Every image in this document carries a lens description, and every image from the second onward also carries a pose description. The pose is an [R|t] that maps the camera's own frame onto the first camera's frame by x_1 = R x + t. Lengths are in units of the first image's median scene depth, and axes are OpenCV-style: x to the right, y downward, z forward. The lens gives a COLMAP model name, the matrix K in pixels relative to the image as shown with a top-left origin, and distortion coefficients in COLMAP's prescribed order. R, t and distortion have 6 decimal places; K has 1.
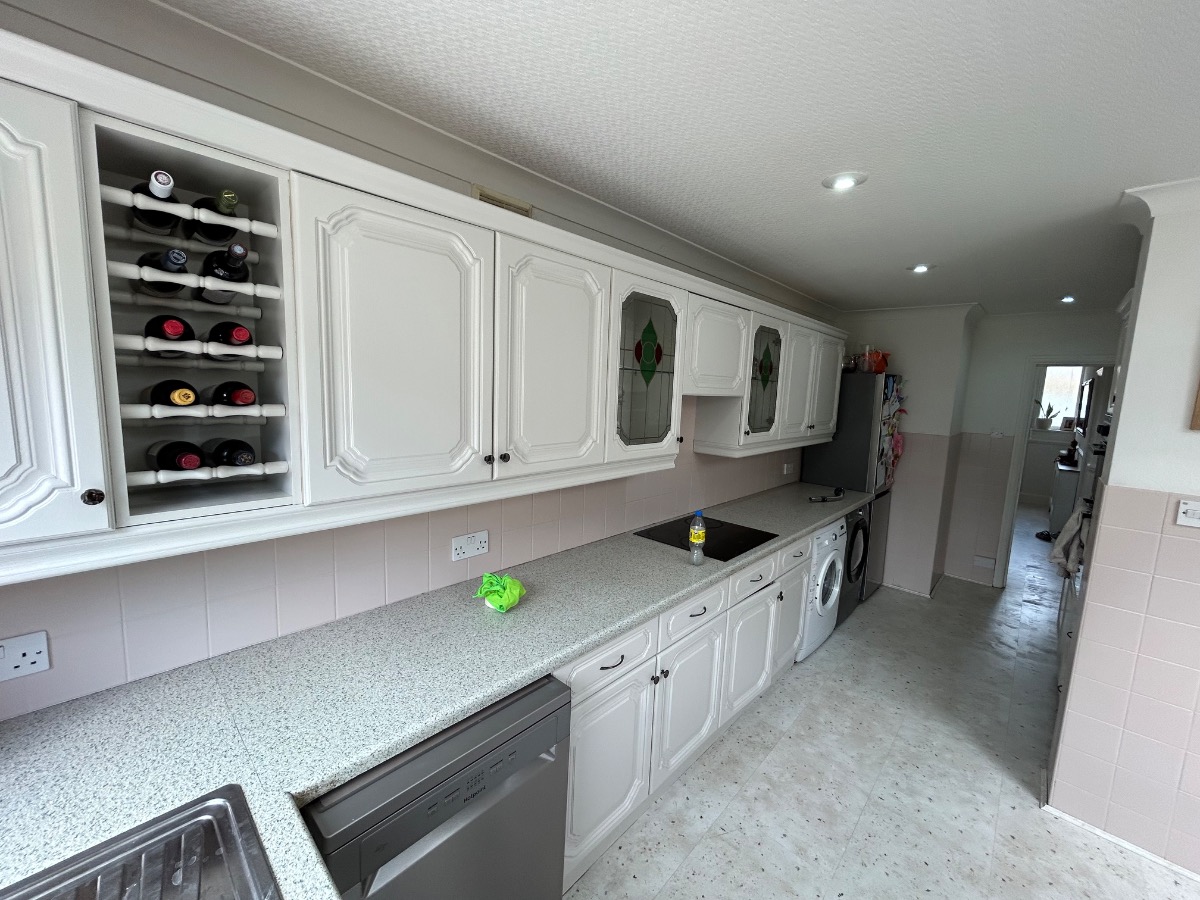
lens RADIAL K [[478.2, 0, 600.0], [0, 478.2, 450.0], [0, 0, 1]] dist [-0.002199, -0.000326]
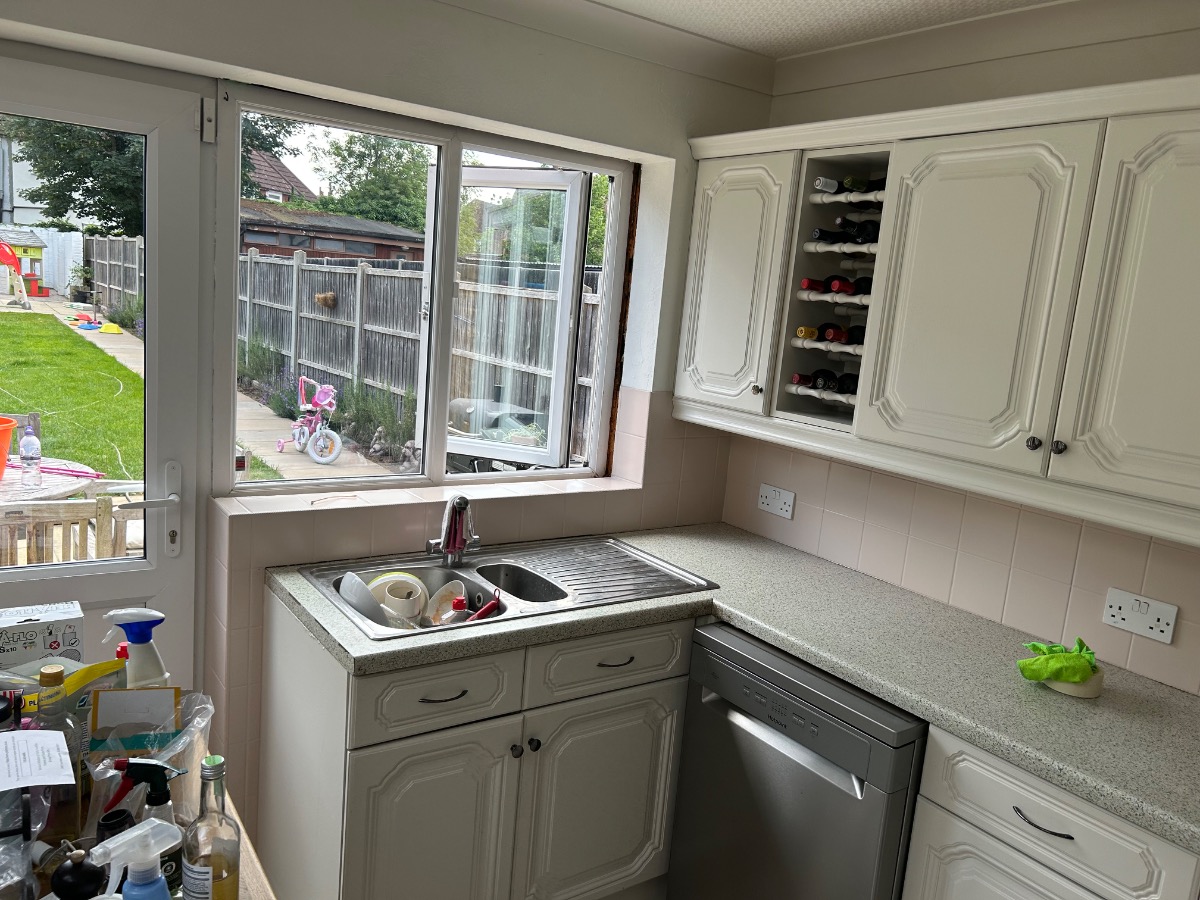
lens RADIAL K [[913.4, 0, 600.0], [0, 913.4, 450.0], [0, 0, 1]] dist [0.087193, -0.103096]
pose [[-0.189160, 0.112232, -0.975511, 1.272023], [-0.221842, 0.962877, 0.153796, -0.040162], [0.956559, 0.245502, -0.157240, 0.619840]]
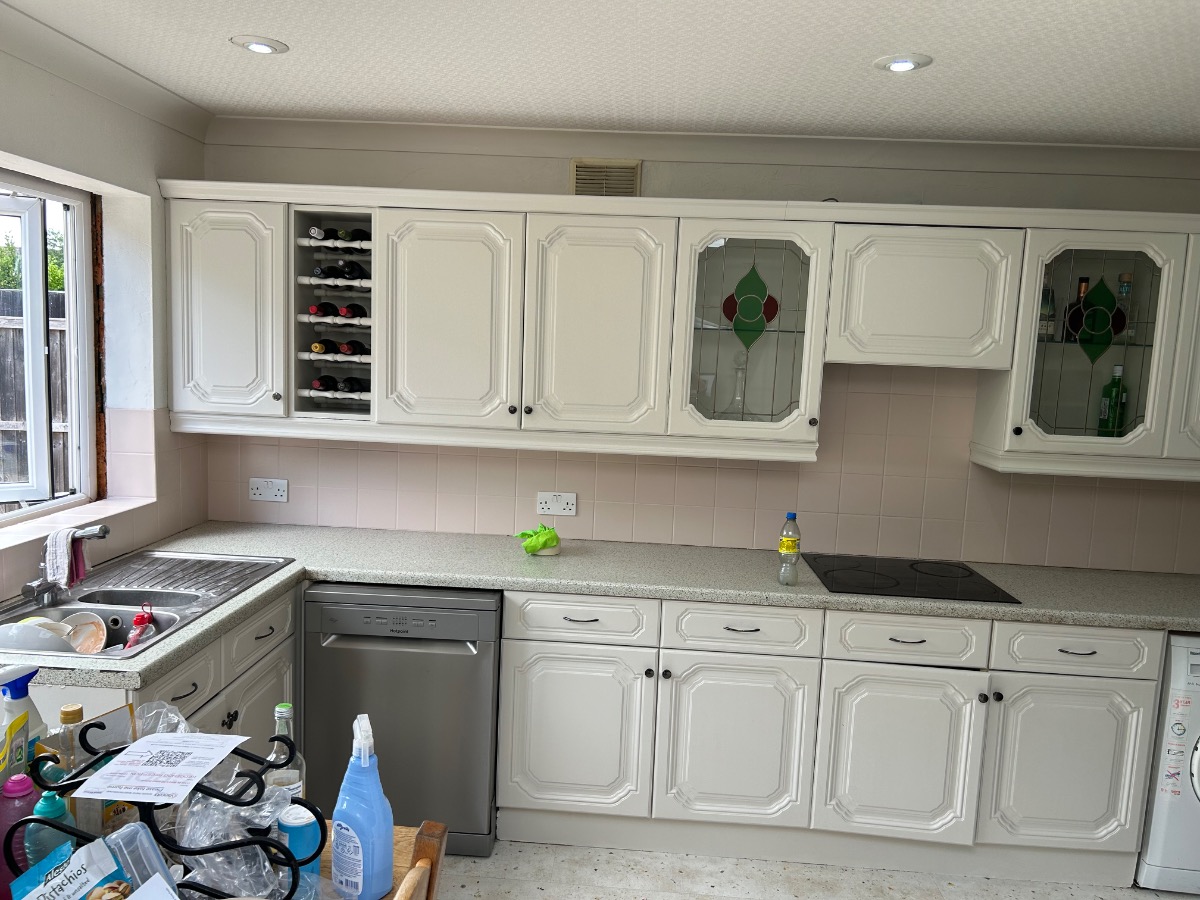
lens RADIAL K [[913.4, 0, 600.0], [0, 913.4, 450.0], [0, 0, 1]] dist [0.087193, -0.103096]
pose [[0.645748, 0.079630, -0.759387, 1.632344], [-0.117386, 0.993077, 0.004316, 0.086029], [0.754474, 0.086354, 0.650625, -0.273009]]
